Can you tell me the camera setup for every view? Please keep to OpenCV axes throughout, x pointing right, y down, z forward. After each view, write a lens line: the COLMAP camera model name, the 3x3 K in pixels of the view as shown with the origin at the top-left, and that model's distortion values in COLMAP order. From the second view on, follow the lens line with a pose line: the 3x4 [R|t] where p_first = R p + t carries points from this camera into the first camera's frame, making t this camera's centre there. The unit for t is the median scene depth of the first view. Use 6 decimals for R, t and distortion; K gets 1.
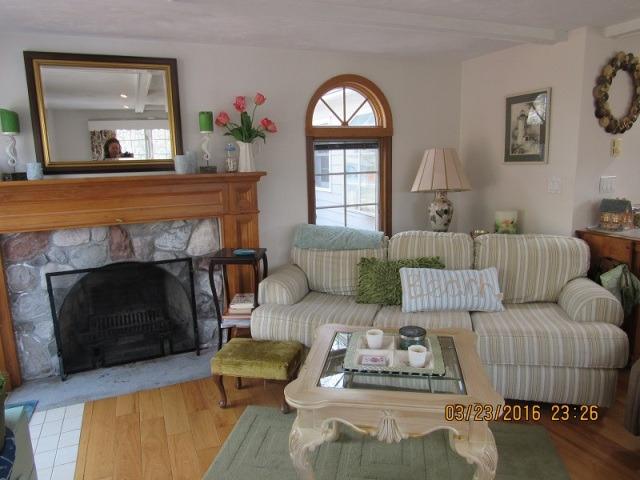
lens RADIAL K [[457.0, 0, 321.6], [0, 457.0, 238.8], [0, 0, 1]] dist [-0.019271, 0.007828]
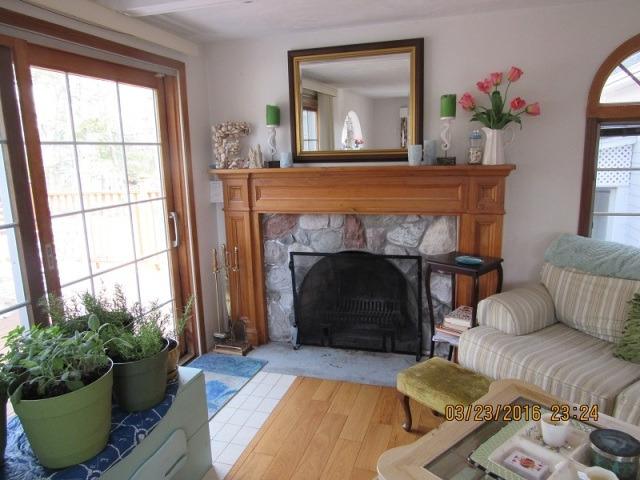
lens RADIAL K [[457.0, 0, 320.7], [0, 457.0, 240.9], [0, 0, 1]] dist [-0.019271, 0.007828]
pose [[0.768240, 0.127663, -0.627303, 0.141897], [-0.105154, 0.991769, 0.073058, -0.038030], [0.631467, 0.009838, 0.775341, 0.168123]]
